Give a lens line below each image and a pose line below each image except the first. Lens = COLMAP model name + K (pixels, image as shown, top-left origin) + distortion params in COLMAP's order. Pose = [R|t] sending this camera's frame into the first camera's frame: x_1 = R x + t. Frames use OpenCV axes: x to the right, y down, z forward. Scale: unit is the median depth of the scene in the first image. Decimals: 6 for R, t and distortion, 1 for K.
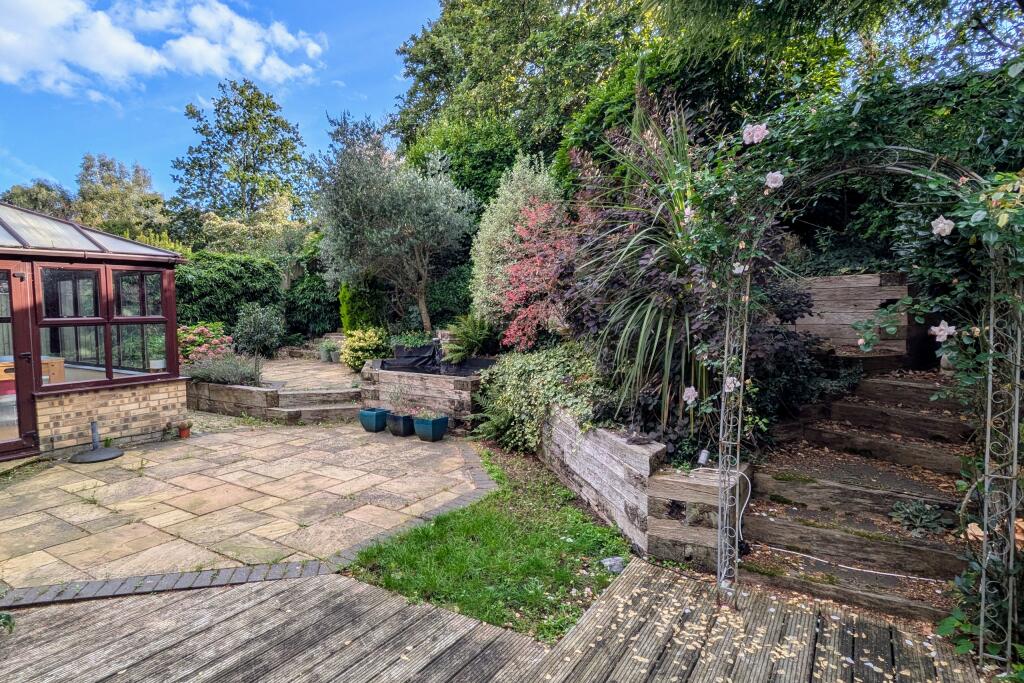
lens RADIAL K [[566.2, 0, 512.0], [0, 566.2, 341.5], [0, 0, 1]] dist [-0.004852, 0.000154]
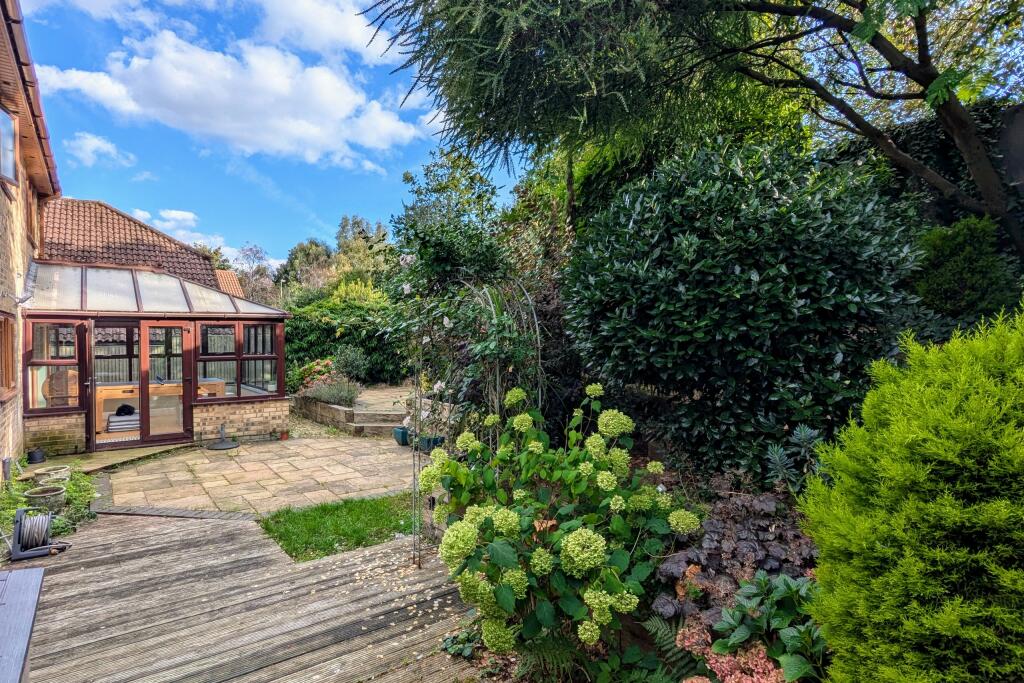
lens RADIAL K [[566.2, 0, 512.0], [0, 566.2, 341.5], [0, 0, 1]] dist [-0.004852, 0.000154]
pose [[0.931006, 0.005880, -0.364957, 0.543008], [-0.025450, 0.998482, -0.048837, -0.025787], [0.364116, 0.054755, 0.929743, -0.154506]]
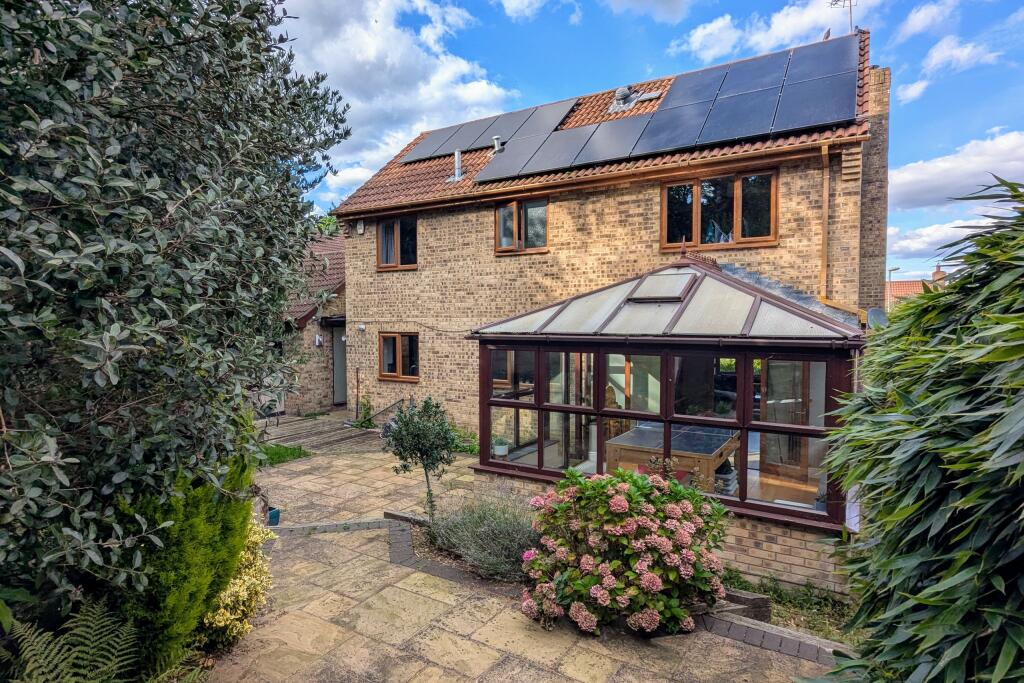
lens RADIAL K [[566.2, 0, 512.0], [0, 566.2, 341.5], [0, 0, 1]] dist [-0.004852, 0.000154]
pose [[-0.999923, 0.006067, -0.010805, -0.724453], [0.004927, 0.994720, 0.102508, -0.258965], [0.011369, 0.102447, -0.994673, 2.158470]]
